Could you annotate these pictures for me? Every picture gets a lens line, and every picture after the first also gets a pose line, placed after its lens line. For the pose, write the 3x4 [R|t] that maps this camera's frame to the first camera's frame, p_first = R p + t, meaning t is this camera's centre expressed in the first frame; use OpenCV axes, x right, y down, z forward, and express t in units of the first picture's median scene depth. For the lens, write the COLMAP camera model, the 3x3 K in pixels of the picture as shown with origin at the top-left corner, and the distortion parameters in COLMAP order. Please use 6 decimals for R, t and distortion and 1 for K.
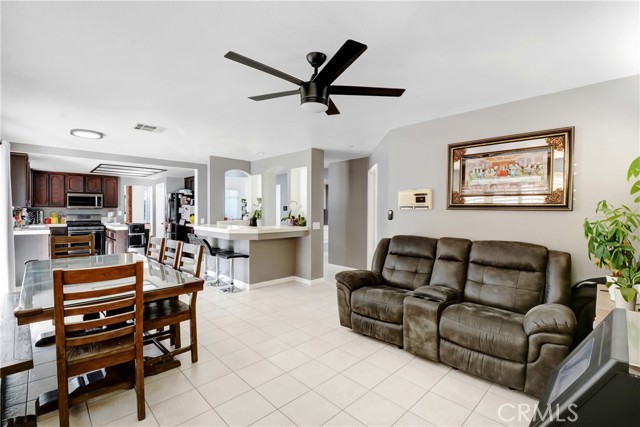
lens RADIAL K [[291.1, 0, 318.6], [0, 291.1, 213.3], [0, 0, 1]] dist [0.000009, -0.006892]
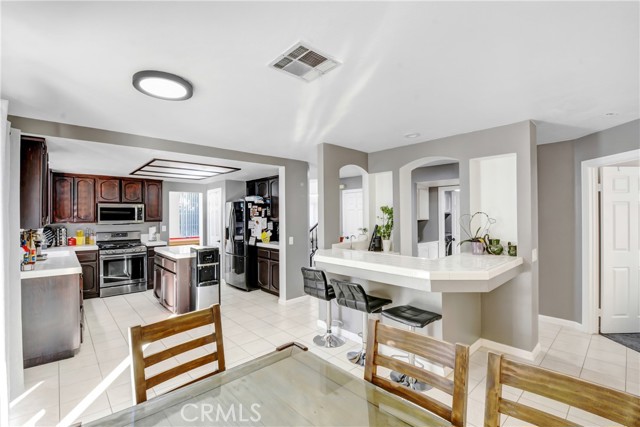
lens RADIAL K [[291.1, 0, 322.1], [0, 291.1, 211.1], [0, 0, 1]] dist [0.000009, -0.006892]
pose [[0.999615, -0.013608, -0.024192, -0.286329], [0.013001, 0.999601, -0.025061, -0.024271], [0.024523, 0.024737, 0.999393, 0.283573]]
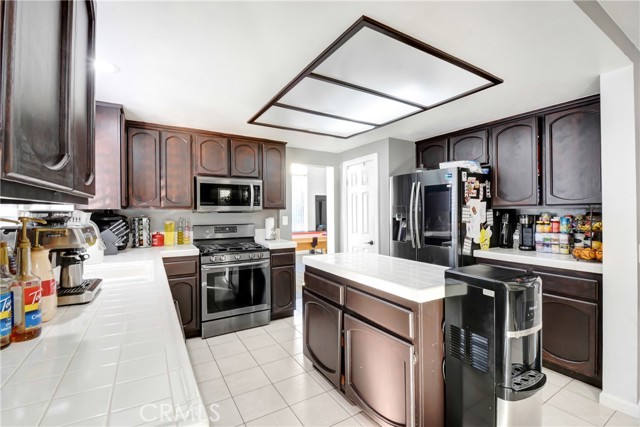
lens RADIAL K [[291.1, 0, 324.1], [0, 291.1, 210.7], [0, 0, 1]] dist [0.000009, -0.006892]
pose [[0.976825, -0.007523, -0.213909, -0.590570], [0.004689, 0.999894, -0.013753, -0.010850], [0.213990, 0.012431, 0.976757, 0.618735]]
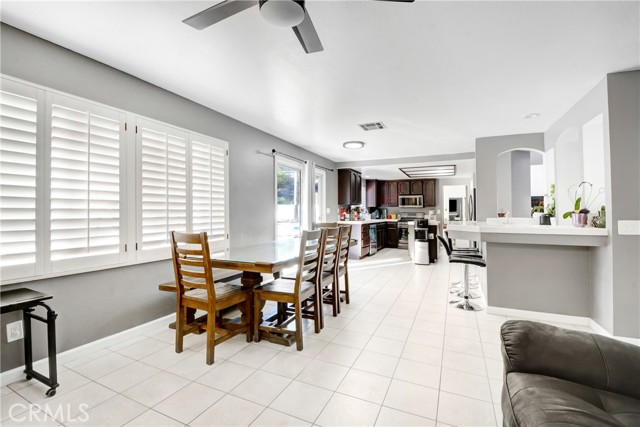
lens RADIAL K [[278.3, 0, 324.6], [0, 278.3, 207.3], [0, 0, 1]] dist [0.001805, -0.003268]
pose [[0.361224, -0.020748, -0.932248, 0.164021], [-0.011886, 0.999569, -0.026852, 0.019295], [0.932403, 0.020780, 0.360822, 0.248027]]
